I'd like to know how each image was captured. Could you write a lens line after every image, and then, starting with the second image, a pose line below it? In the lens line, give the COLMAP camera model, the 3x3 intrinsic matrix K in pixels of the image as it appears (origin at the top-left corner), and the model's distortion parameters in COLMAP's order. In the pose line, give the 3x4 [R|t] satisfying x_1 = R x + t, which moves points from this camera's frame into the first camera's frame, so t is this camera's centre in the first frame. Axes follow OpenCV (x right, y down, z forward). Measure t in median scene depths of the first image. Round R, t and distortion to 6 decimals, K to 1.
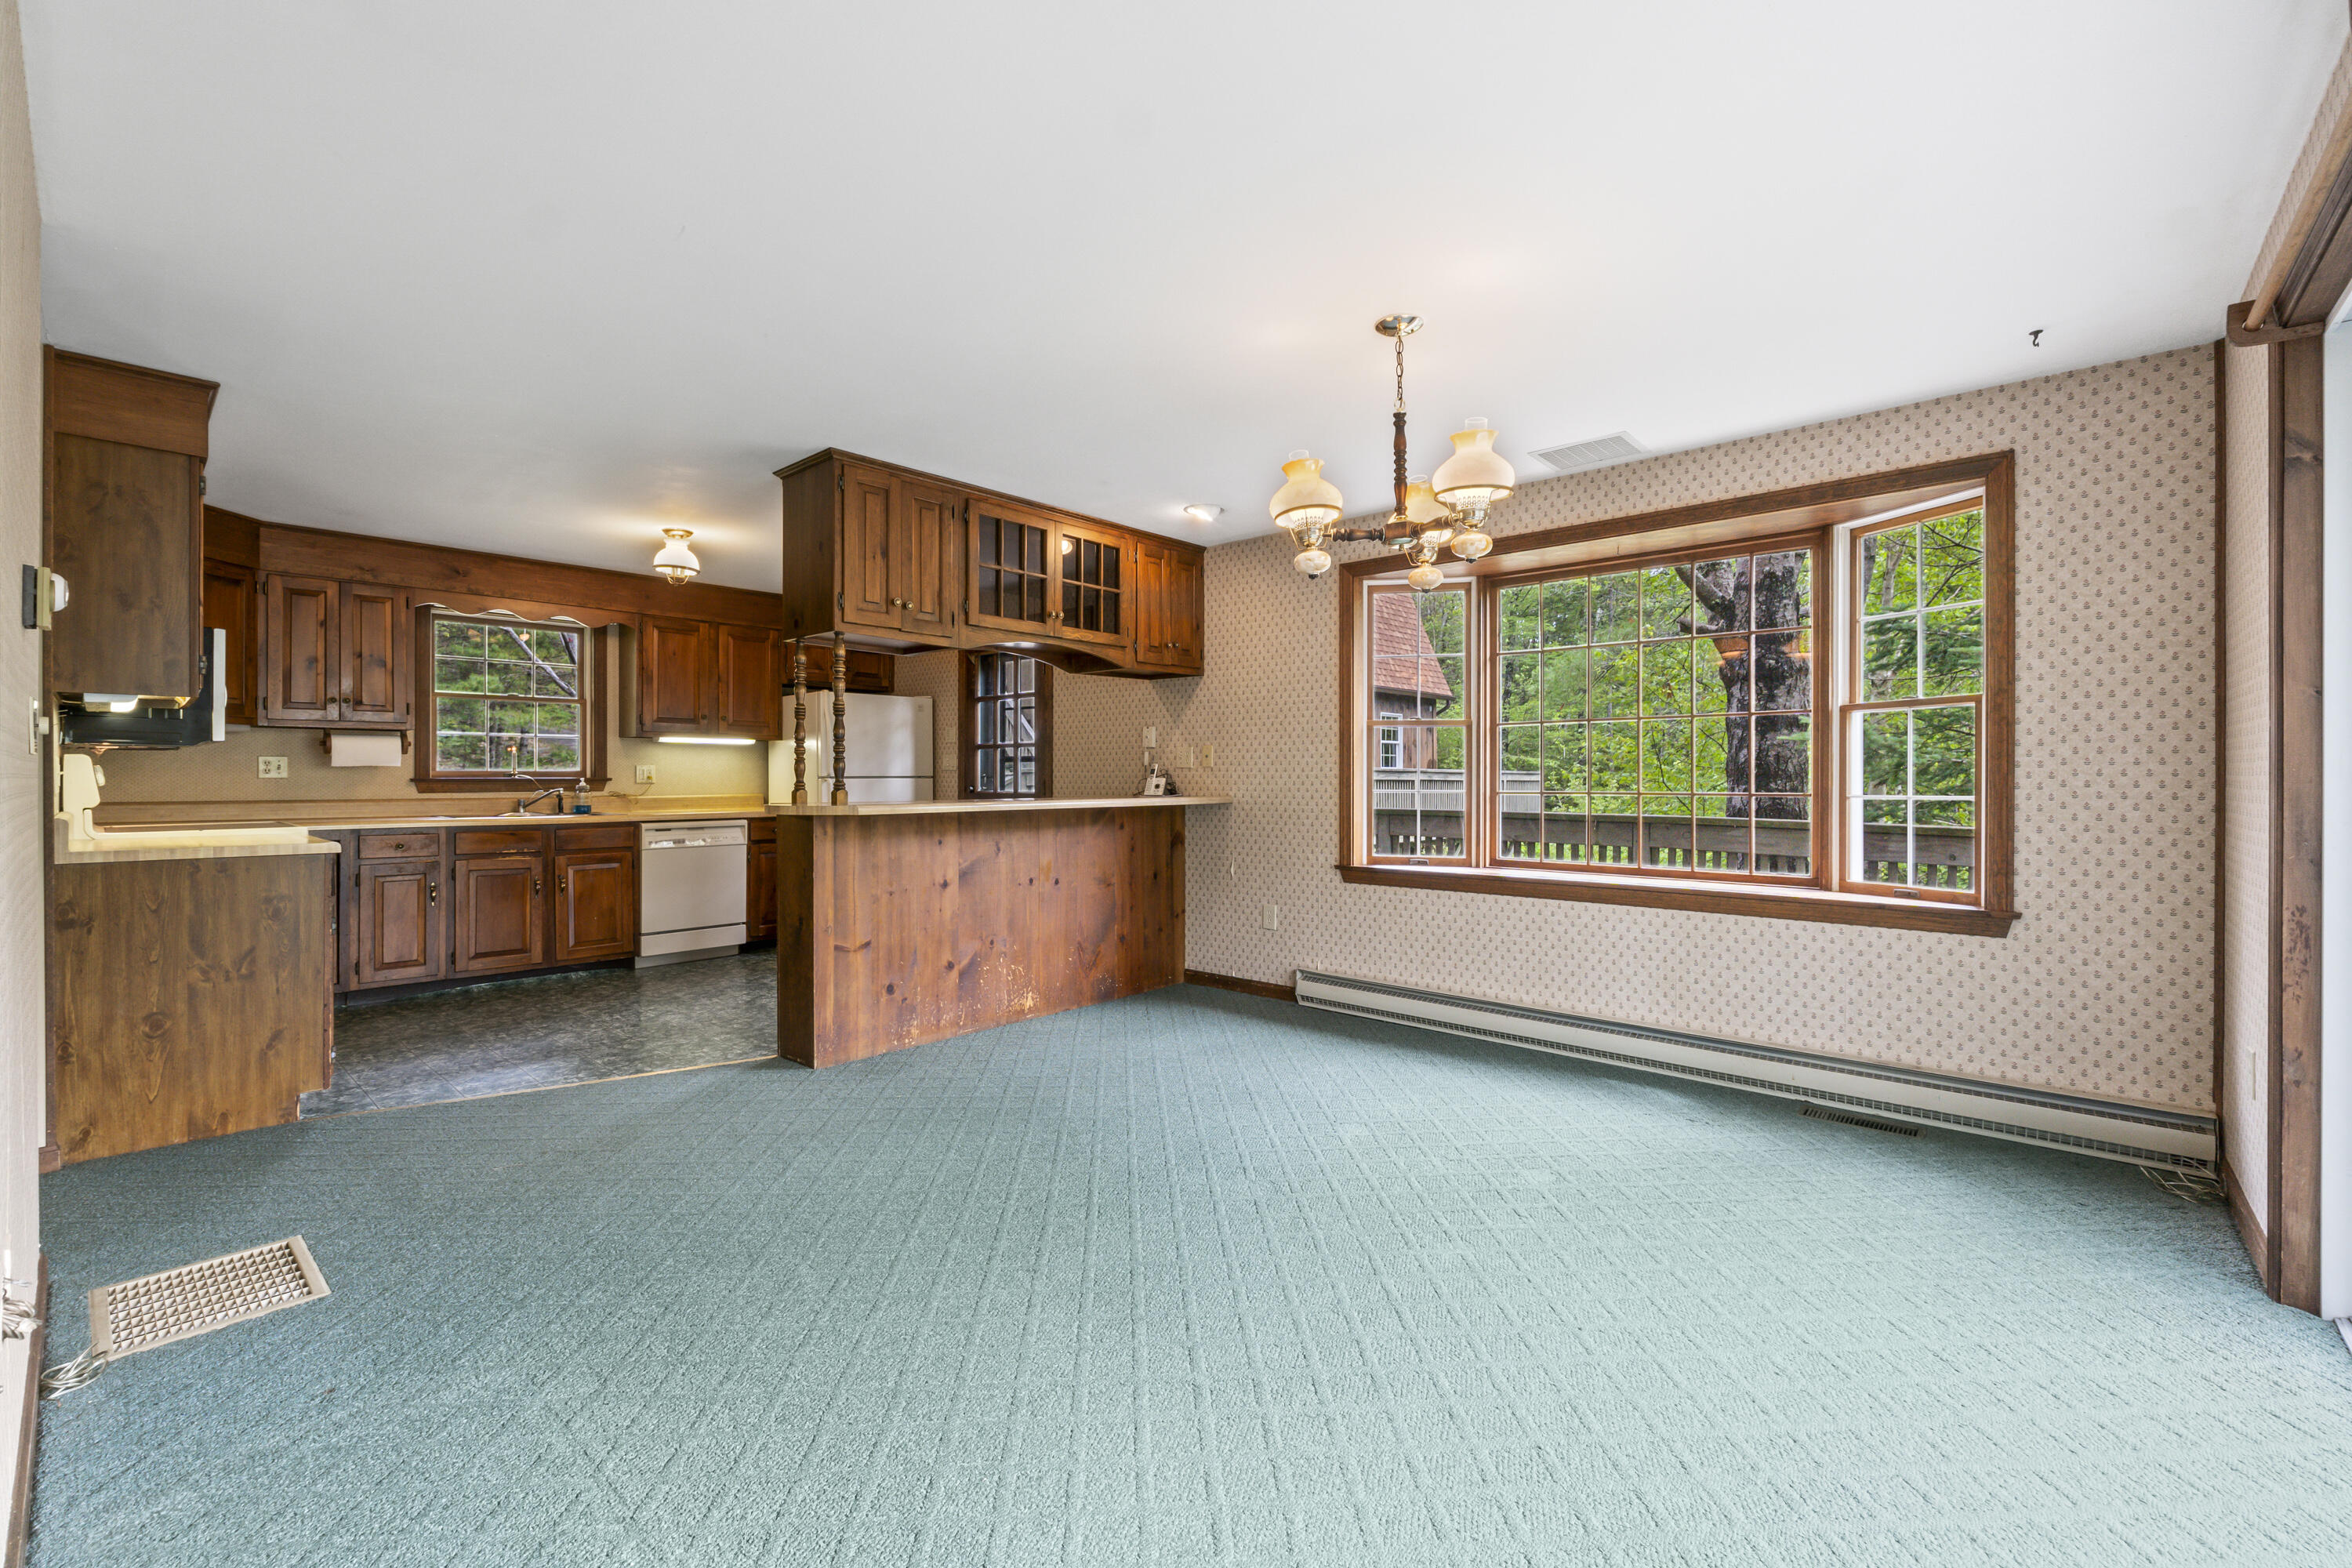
lens RADIAL K [[990.4, 0, 1175.4], [0, 990.4, 788.3], [0, 0, 1]] dist [-0.003041, -0.000453]
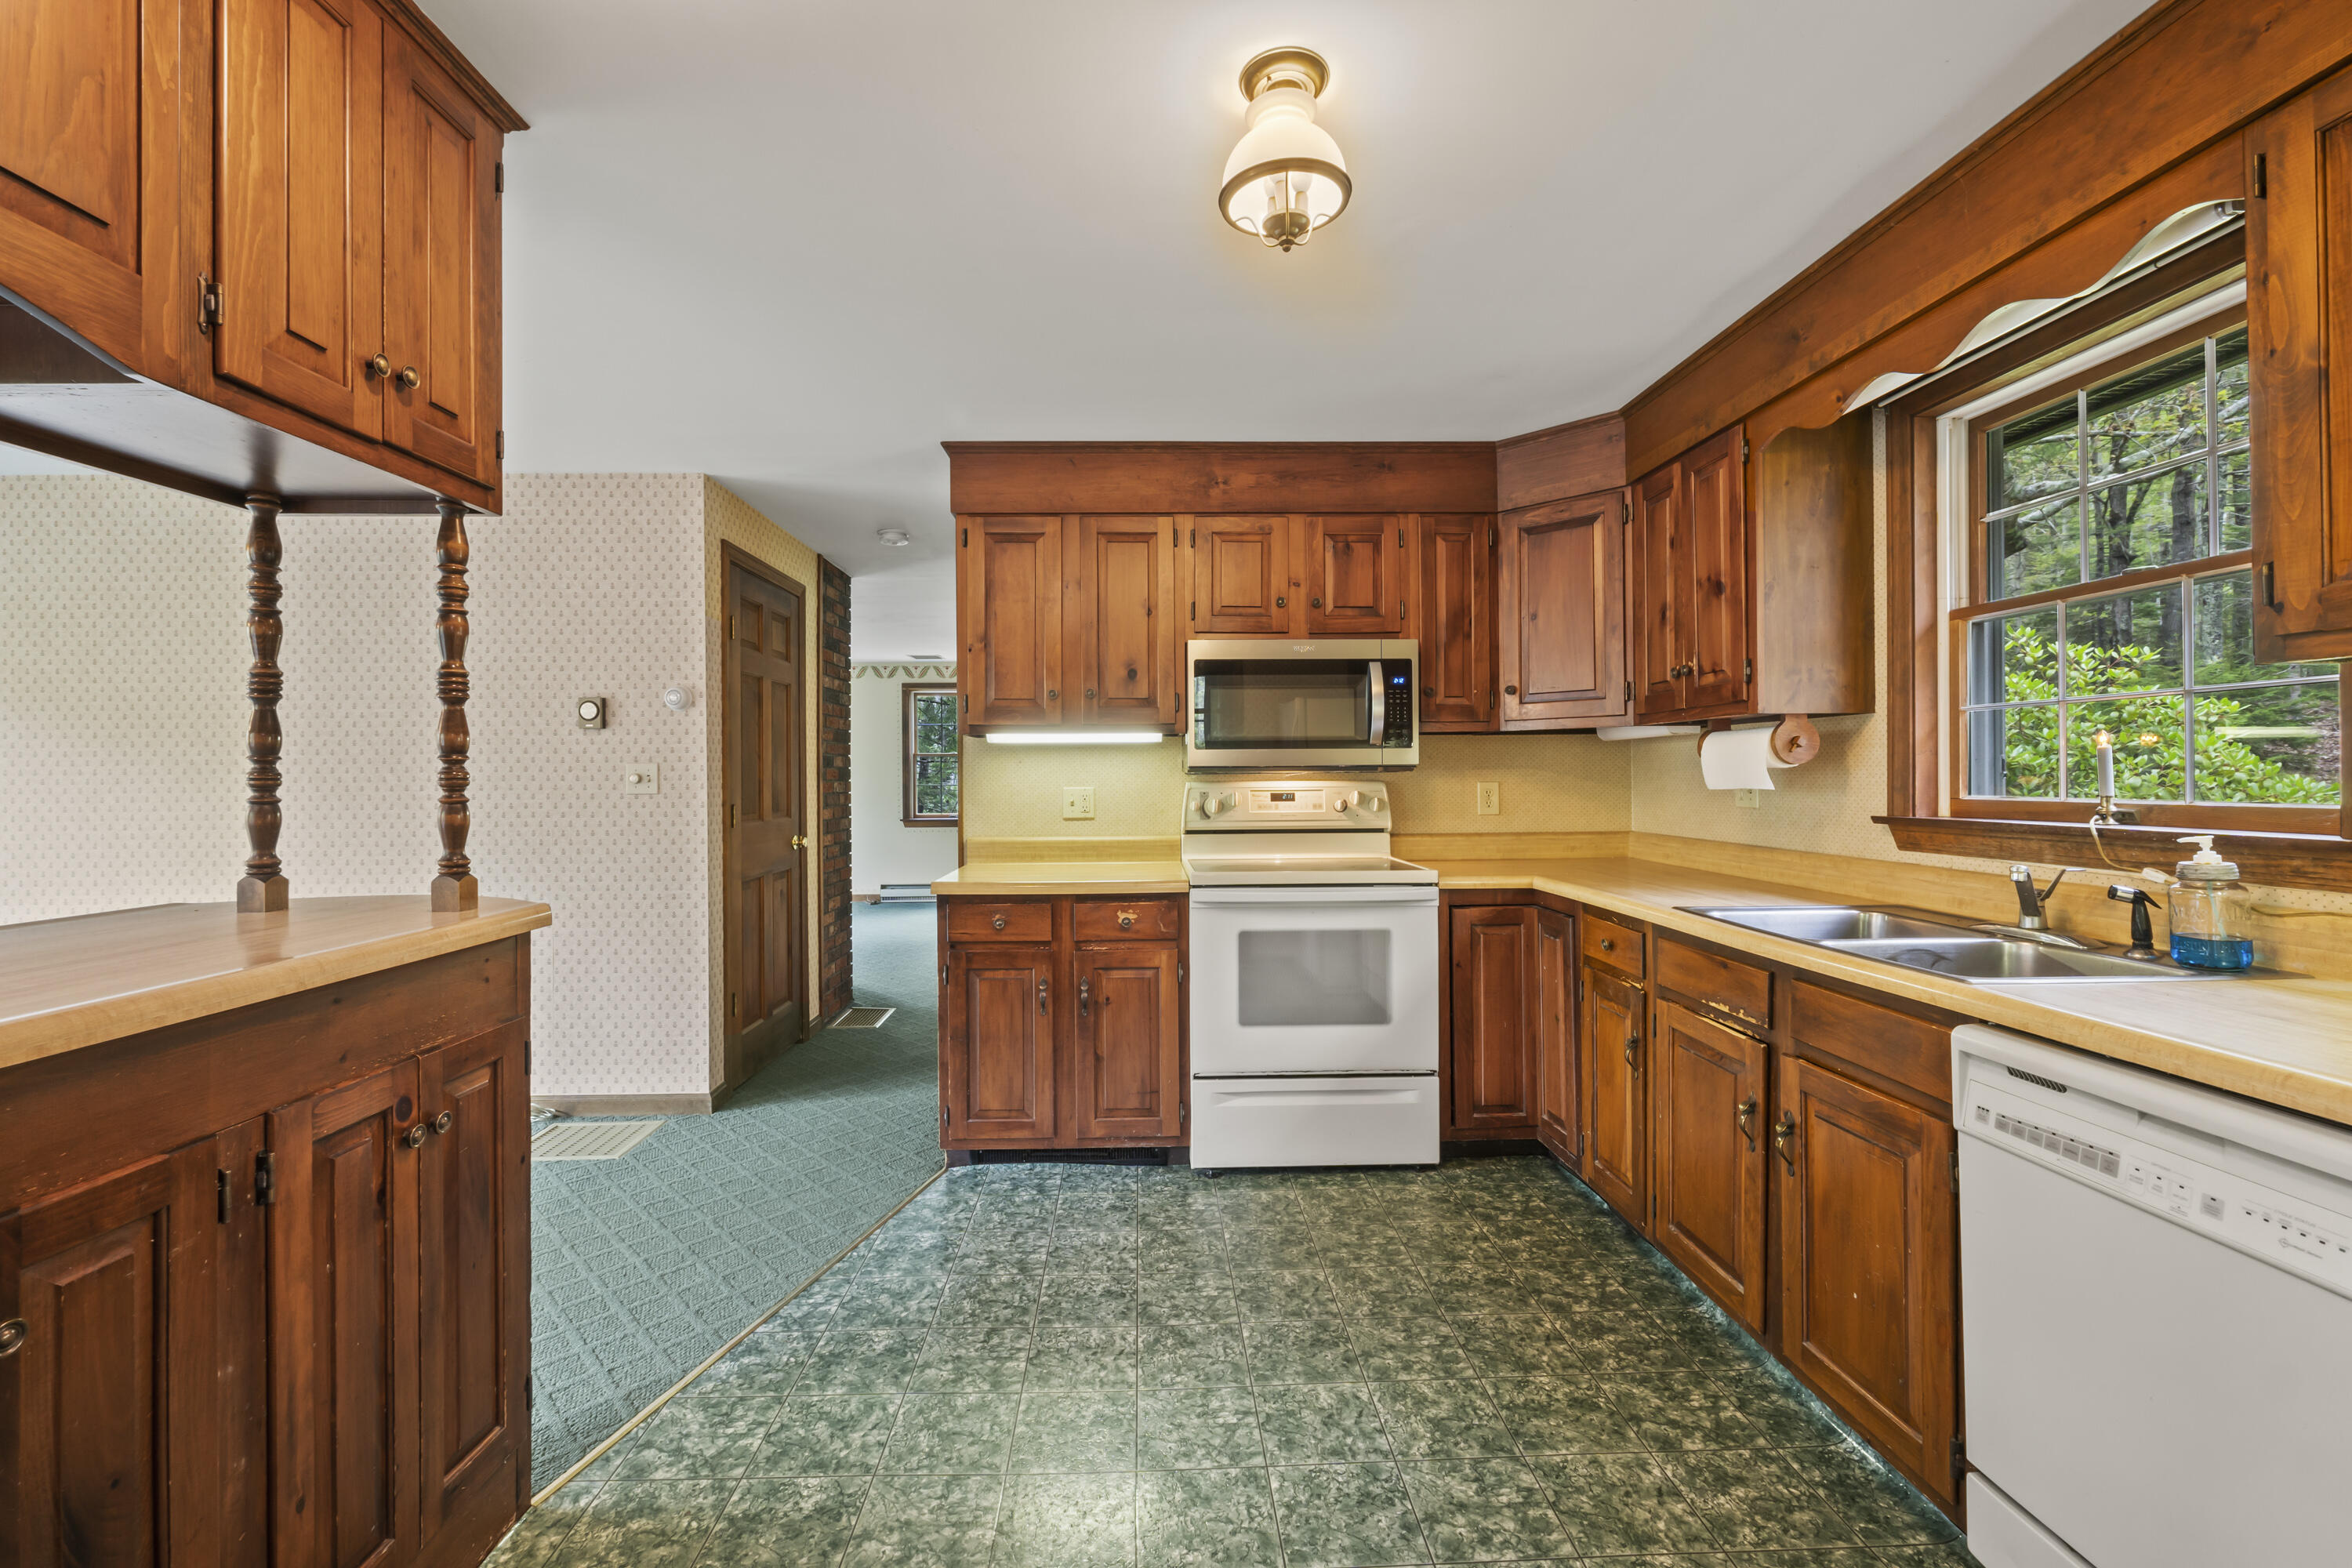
lens RADIAL K [[974.2, 0, 1161.0], [0, 974.2, 778.6], [0, 0, 1]] dist [-0.000923, -0.000221]
pose [[-0.721437, 0.006310, -0.692451, -0.298490], [-0.001888, 0.999937, 0.011079, -0.040335], [0.692477, 0.009301, -0.721380, 1.401251]]
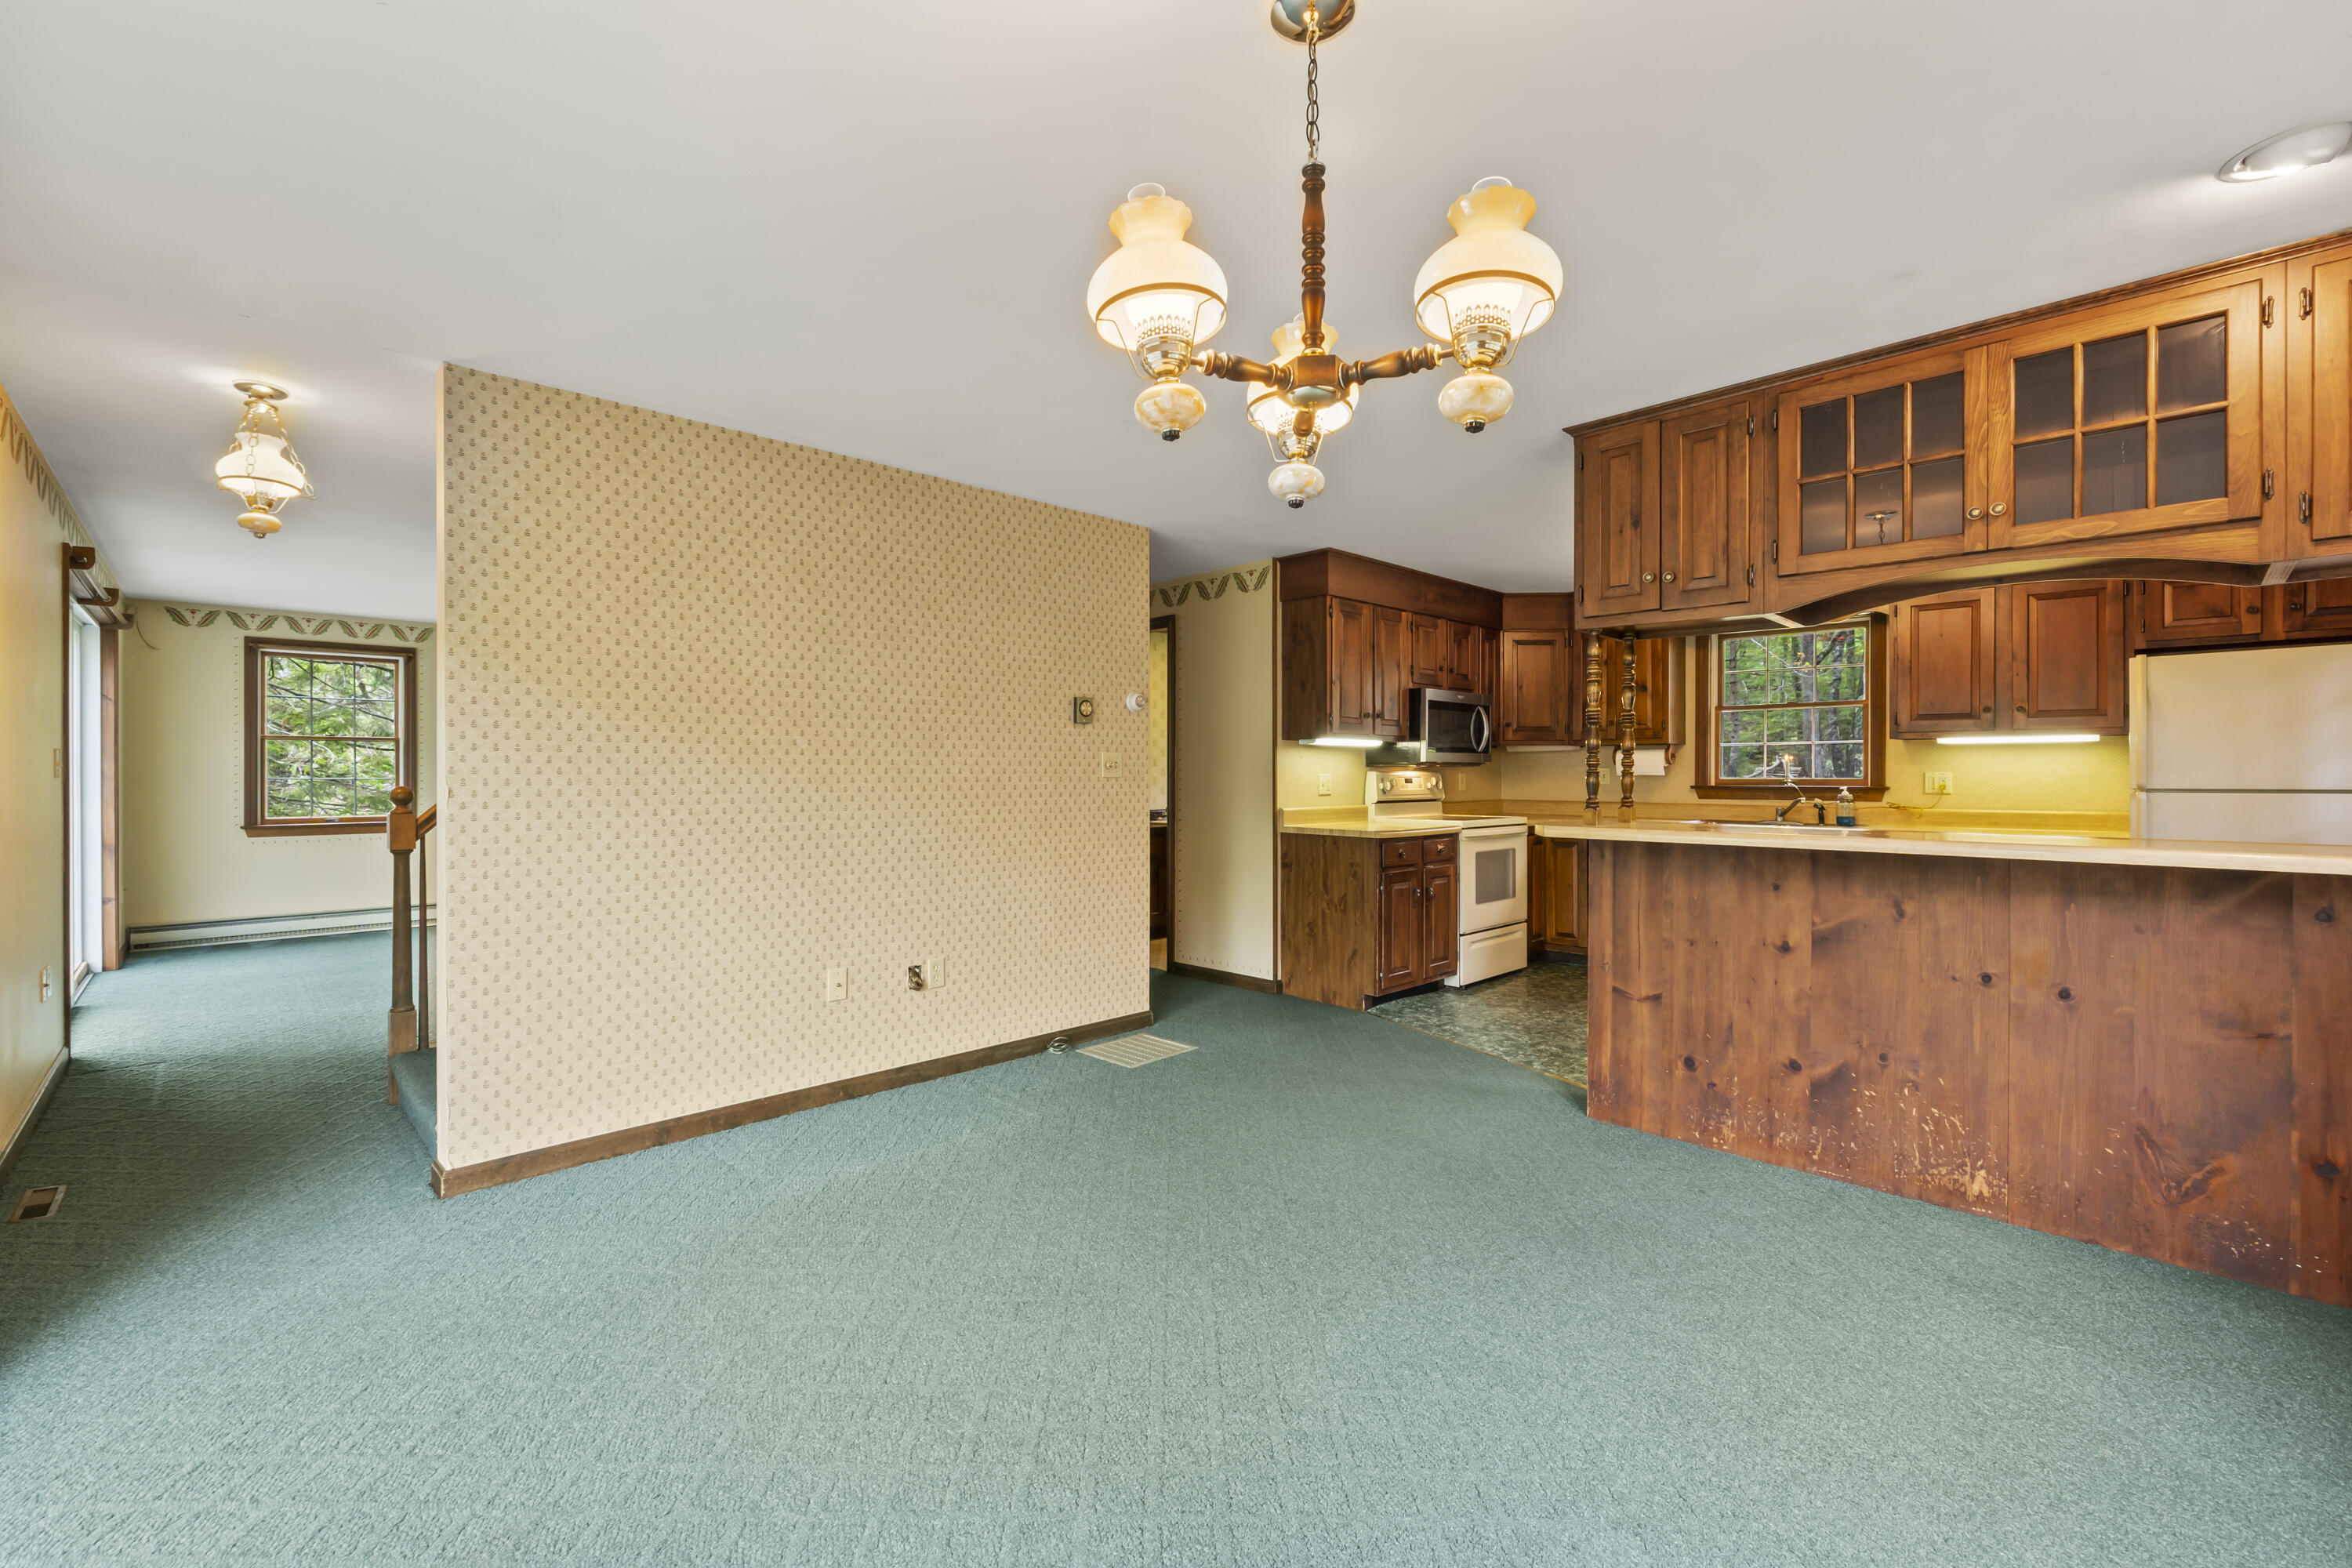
lens RADIAL K [[974.2, 0, 1161.0], [0, 974.2, 778.6], [0, 0, 1]] dist [-0.000923, -0.000221]
pose [[-0.065413, 0.004557, -0.997848, 0.487089], [-0.012046, 0.999913, 0.005356, -0.021605], [0.997786, 0.012370, -0.065352, 0.599278]]
